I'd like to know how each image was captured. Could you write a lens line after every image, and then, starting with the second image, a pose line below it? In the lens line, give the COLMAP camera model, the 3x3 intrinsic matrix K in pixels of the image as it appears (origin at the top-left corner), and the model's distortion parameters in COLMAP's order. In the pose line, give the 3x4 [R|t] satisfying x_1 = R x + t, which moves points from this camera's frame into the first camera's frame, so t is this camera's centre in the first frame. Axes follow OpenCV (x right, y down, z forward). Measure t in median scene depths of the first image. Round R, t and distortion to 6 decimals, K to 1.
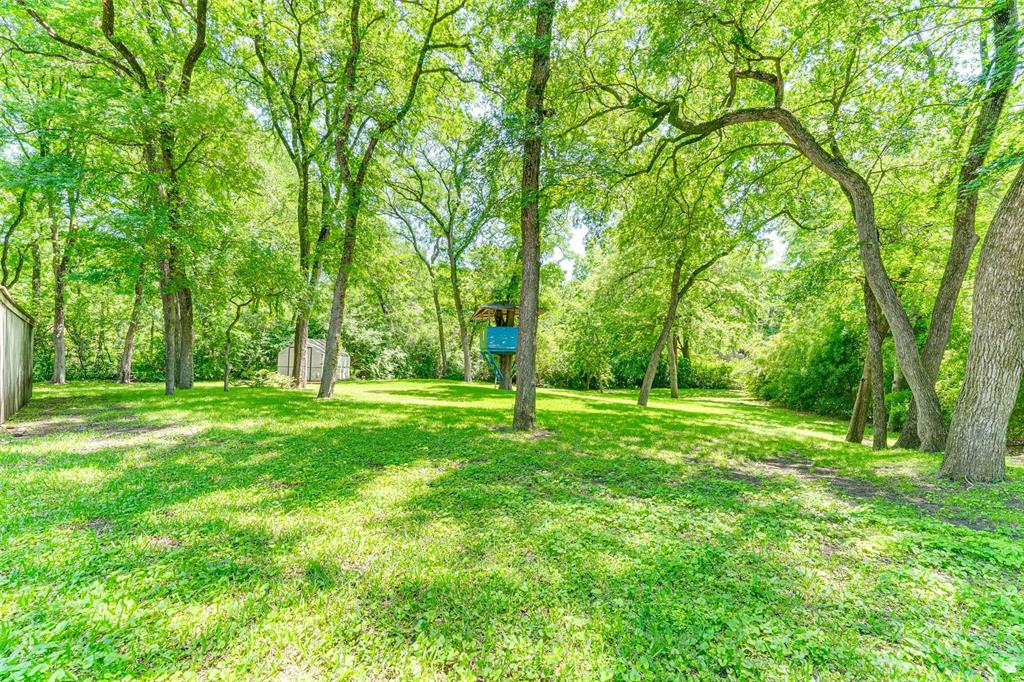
lens RADIAL K [[421.1, 0, 512.0], [0, 421.1, 341.0], [0, 0, 1]] dist [0.001348, 0.000101]
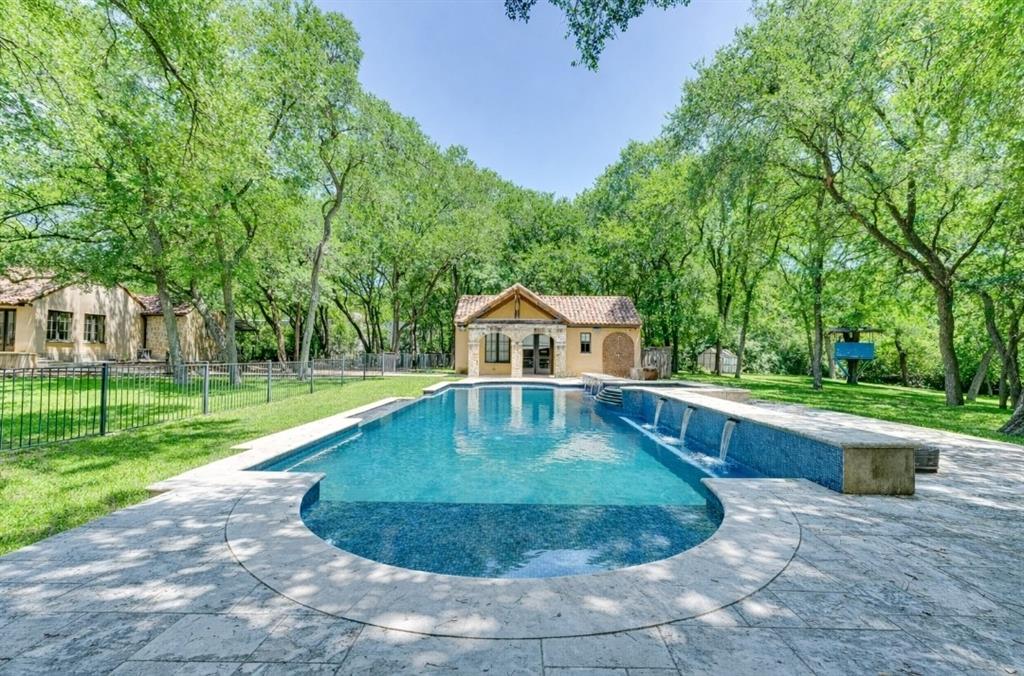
lens RADIAL K [[444.9, 0, 512.0], [0, 444.9, 338.0], [0, 0, 1]] dist [-0.000041, 0.000004]
pose [[0.693010, -0.013625, -0.720799, 0.209468], [0.021698, 0.999763, 0.001963, -0.056275], [0.720601, -0.017000, 0.693141, -0.699462]]
